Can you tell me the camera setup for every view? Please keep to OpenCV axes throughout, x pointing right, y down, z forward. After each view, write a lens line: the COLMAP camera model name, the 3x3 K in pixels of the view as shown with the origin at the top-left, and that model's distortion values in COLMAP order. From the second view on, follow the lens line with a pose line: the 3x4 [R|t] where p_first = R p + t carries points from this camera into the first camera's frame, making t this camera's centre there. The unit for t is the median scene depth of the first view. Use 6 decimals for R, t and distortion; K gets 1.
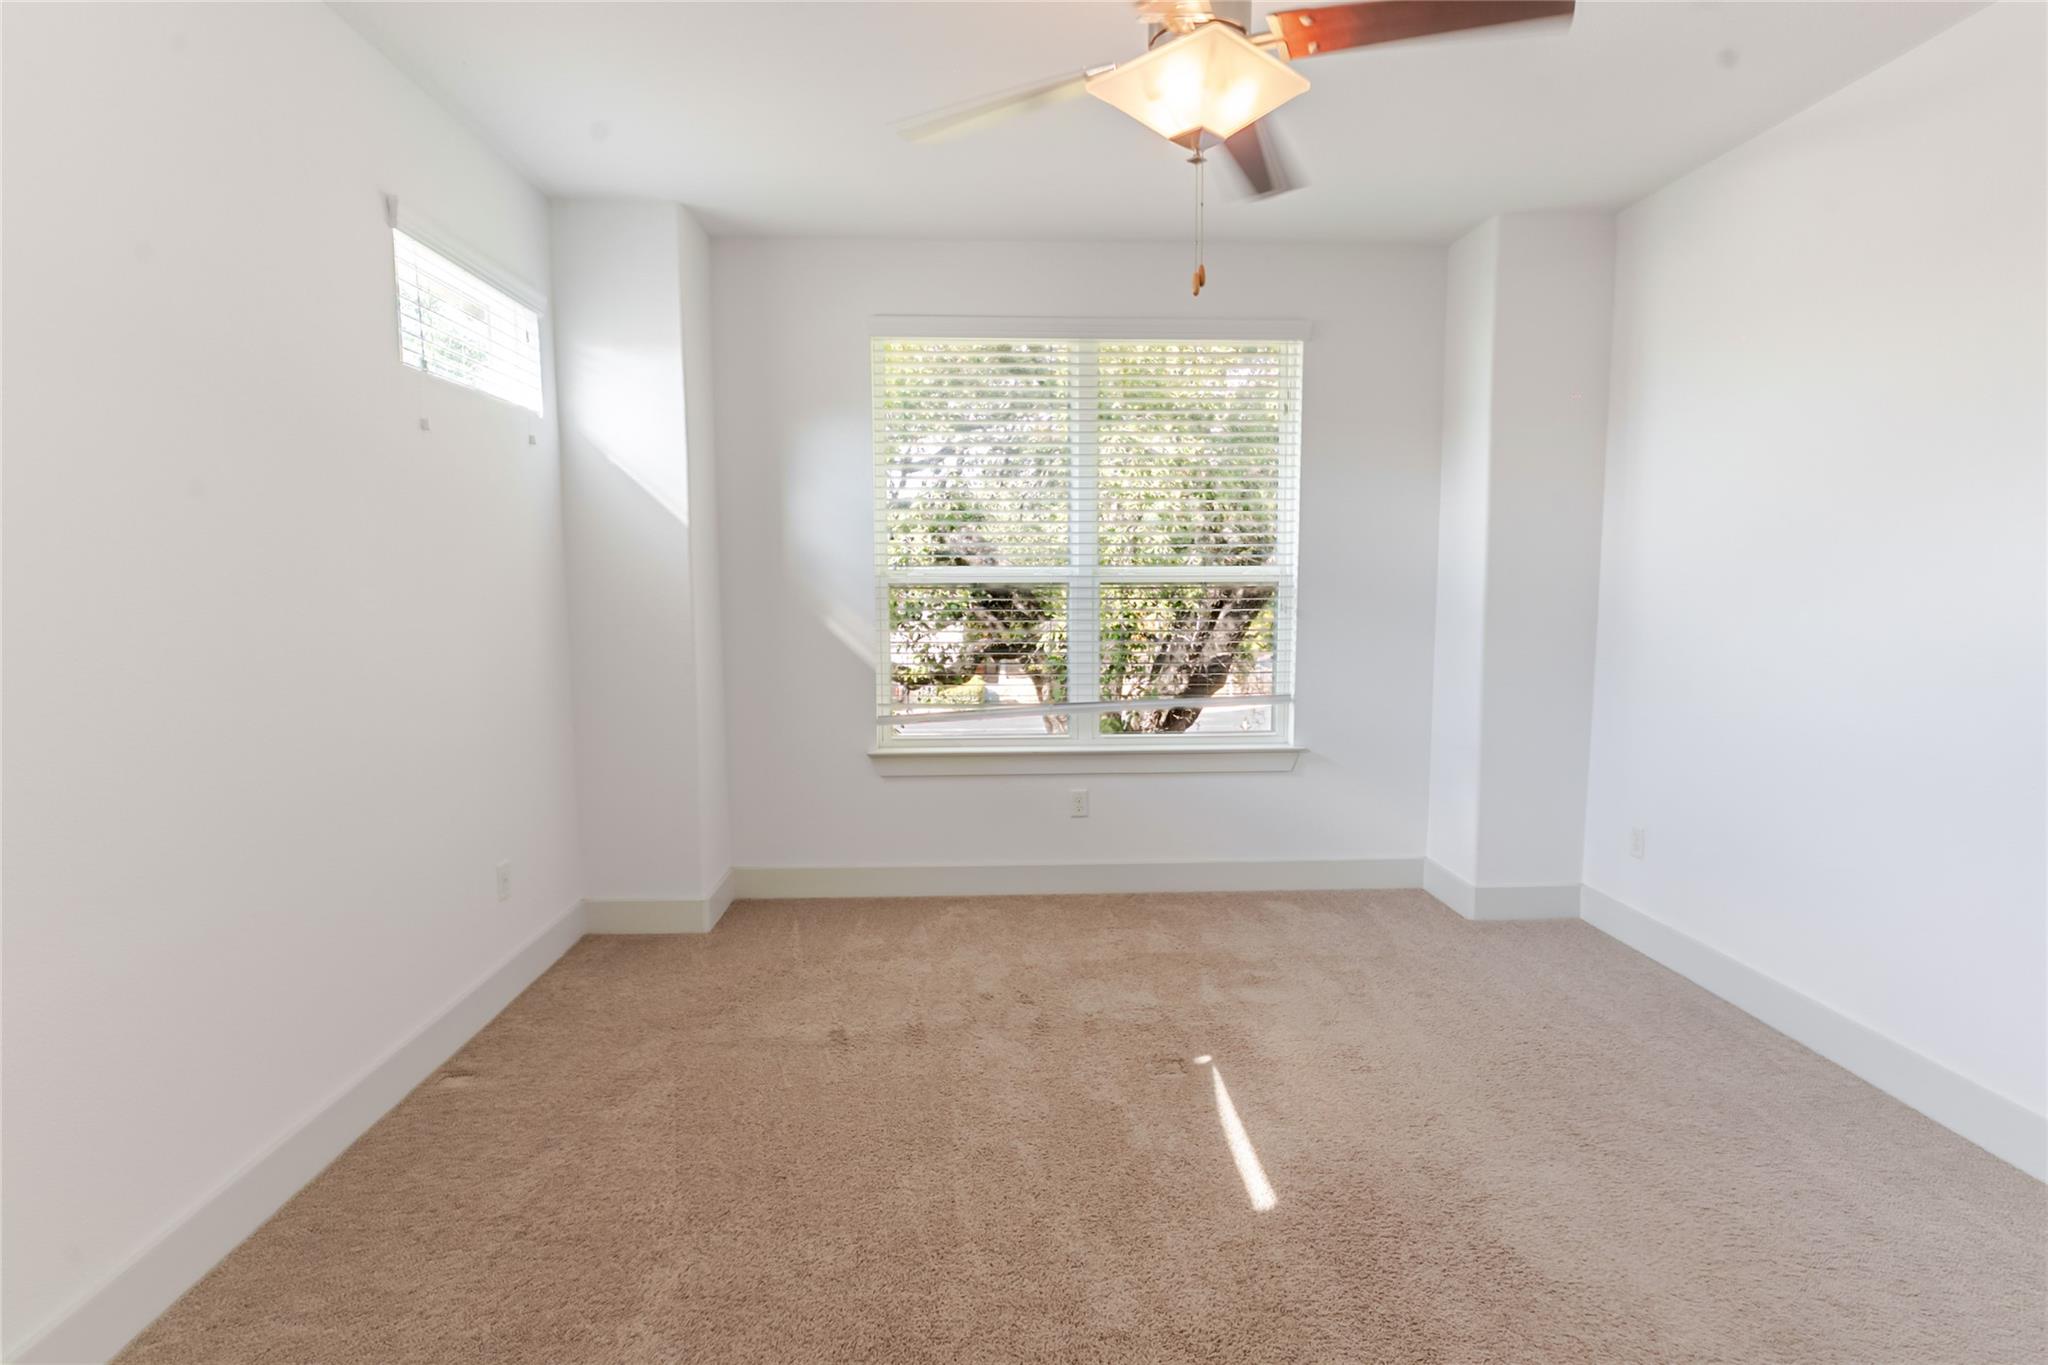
lens RADIAL K [[1061.9, 0, 1059.2], [0, 1061.9, 676.8], [0, 0, 1]] dist [0.042564, 0.000032]
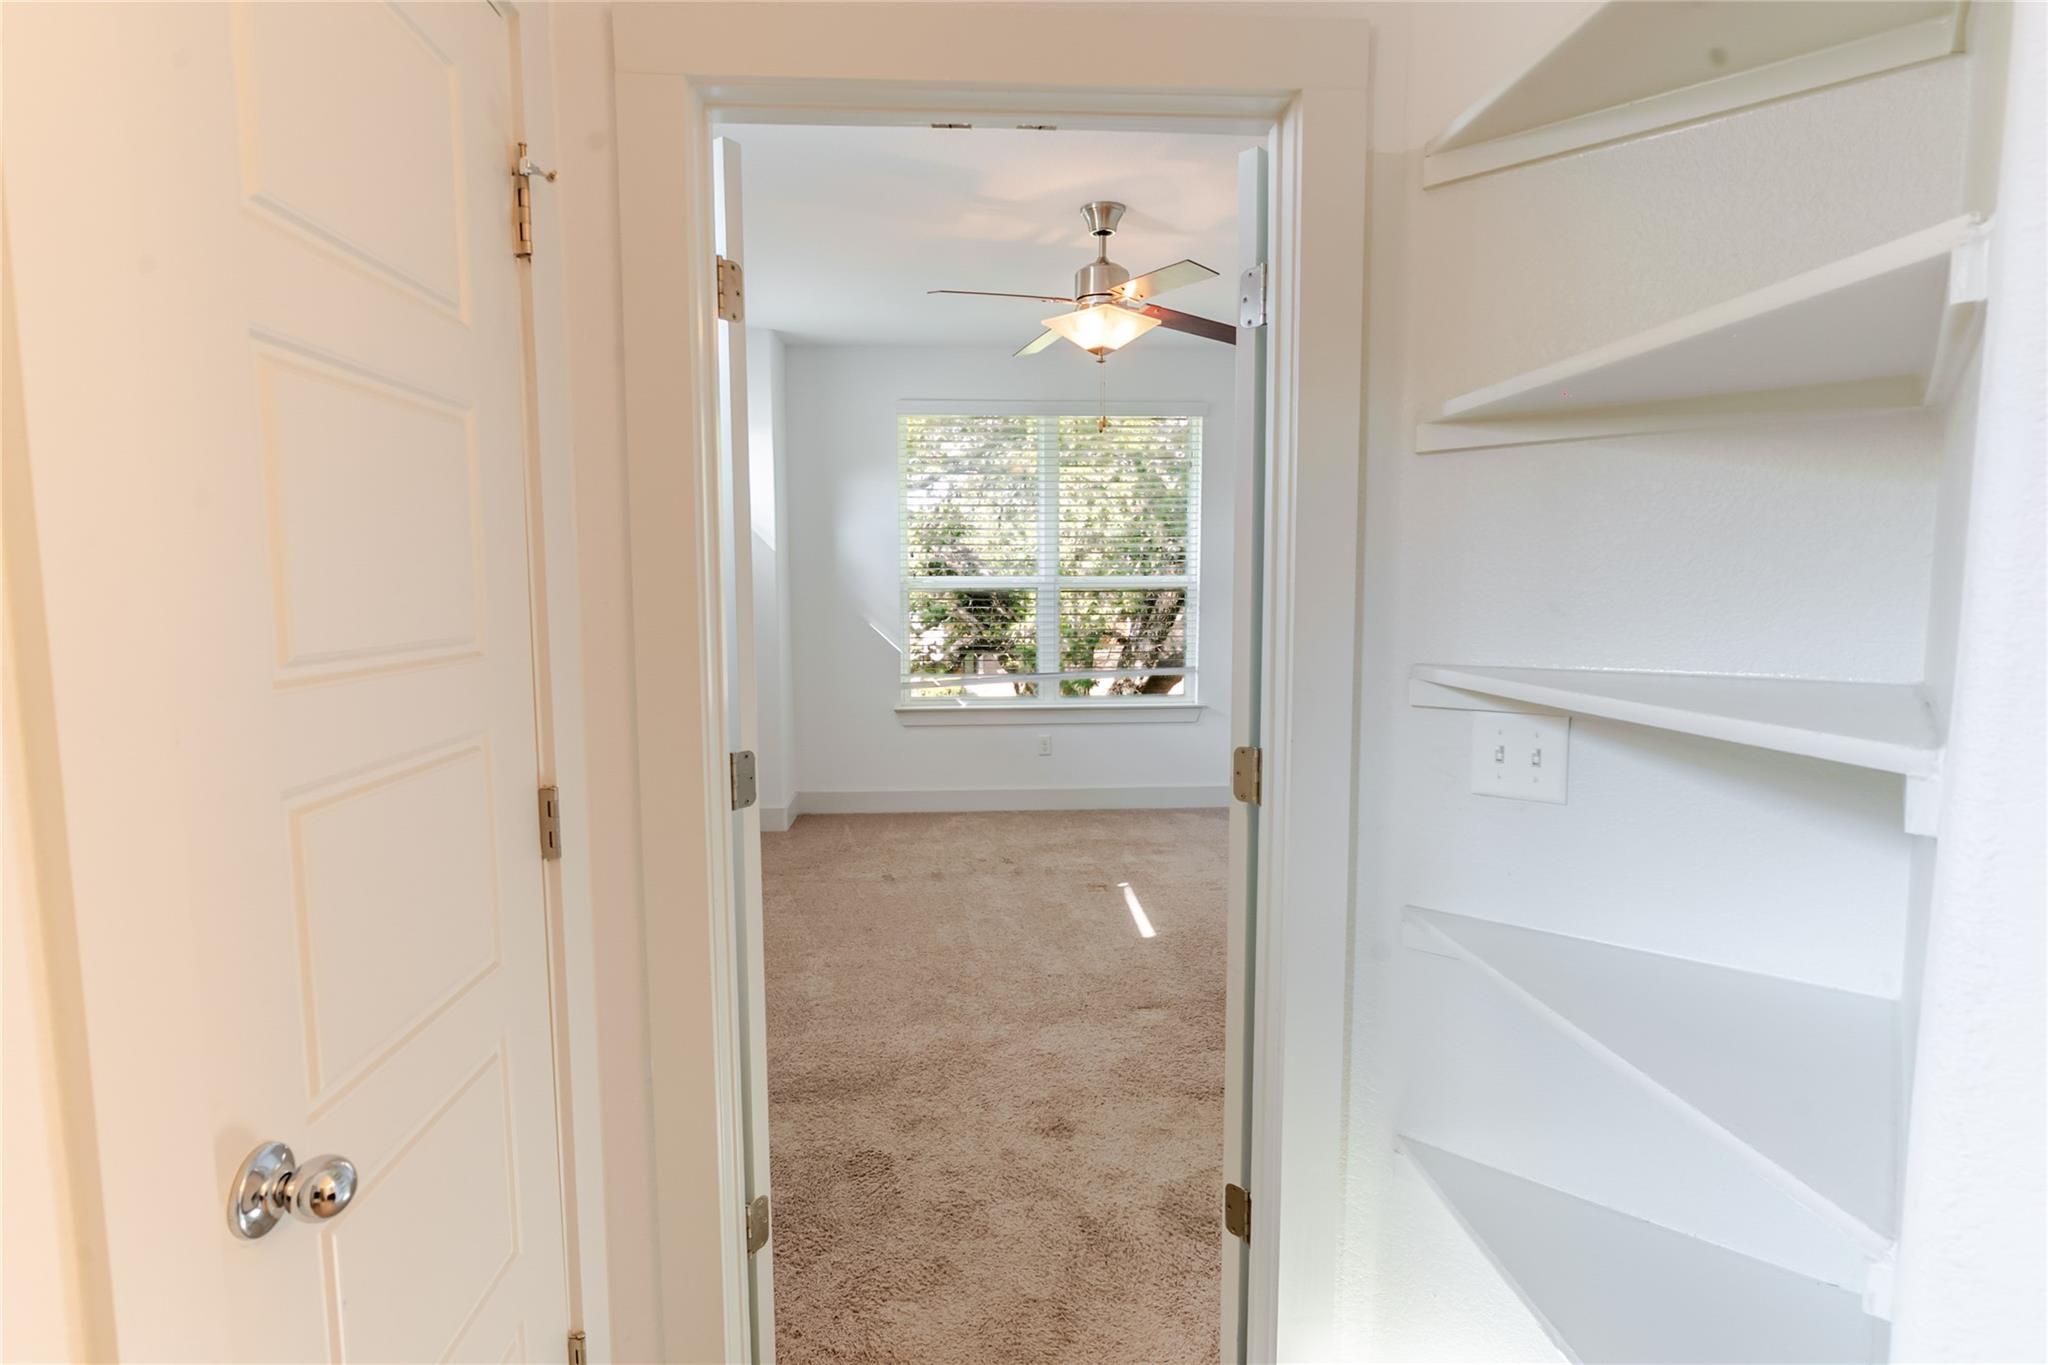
lens RADIAL K [[1038.2, 0, 1024.0], [0, 1038.2, 682.5], [0, 0, 1]] dist [-0.000376, -0.000004]
pose [[0.999945, 0.000073, -0.010465, 0.006461], [-0.000051, 0.999998, 0.002104, 0.037528], [0.010465, -0.002103, 0.999943, -0.411336]]
